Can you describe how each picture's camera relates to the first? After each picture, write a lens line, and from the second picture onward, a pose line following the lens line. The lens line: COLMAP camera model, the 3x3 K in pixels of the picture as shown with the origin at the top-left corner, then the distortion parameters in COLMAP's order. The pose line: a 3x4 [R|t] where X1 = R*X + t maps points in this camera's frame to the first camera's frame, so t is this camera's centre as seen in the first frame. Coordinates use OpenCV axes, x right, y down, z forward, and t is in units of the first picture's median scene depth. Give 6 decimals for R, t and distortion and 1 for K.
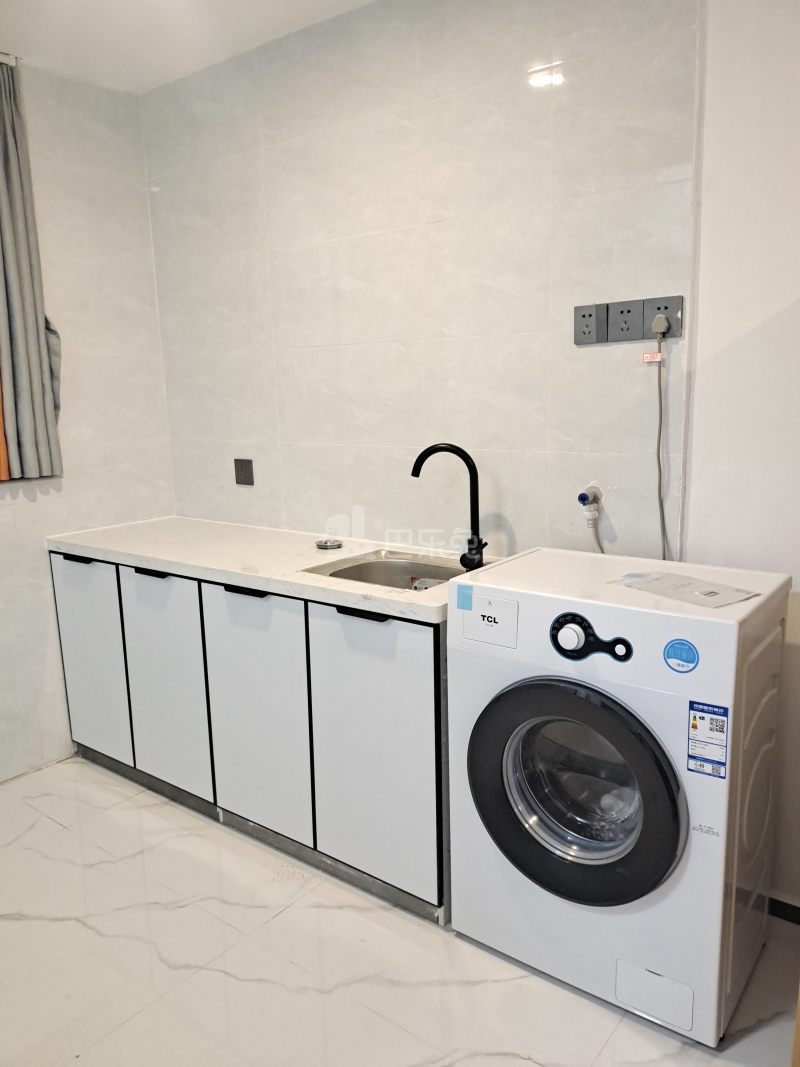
lens RADIAL K [[804.8, 0, 400.0], [0, 804.8, 533.5], [0, 0, 1]] dist [0.074595, -0.109043]
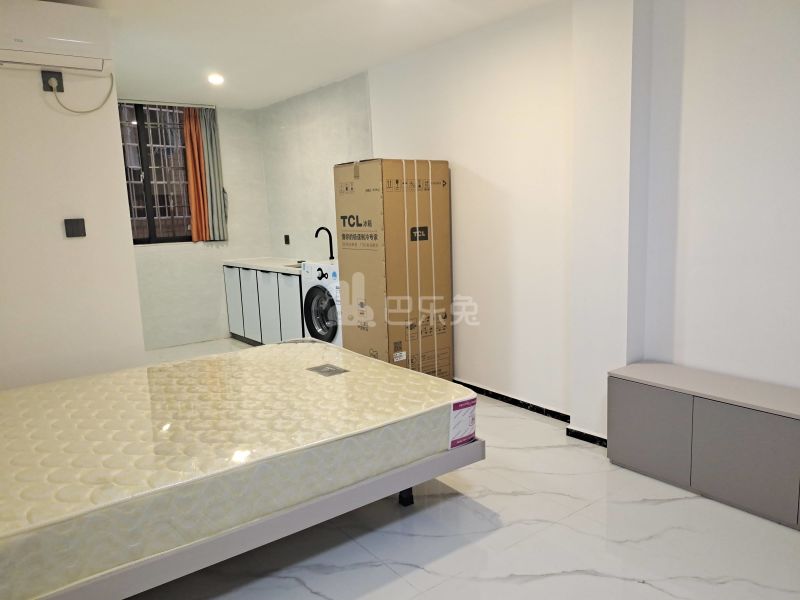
lens RADIAL K [[591.4, 0, 400.0], [0, 591.4, 300.0], [0, 0, 1]] dist [0.079018, -0.071270]
pose [[0.966849, 0.027329, -0.253880, 0.787348], [-0.033865, 0.999197, -0.021407, 0.180774], [0.253091, 0.029295, 0.966999, -0.986169]]
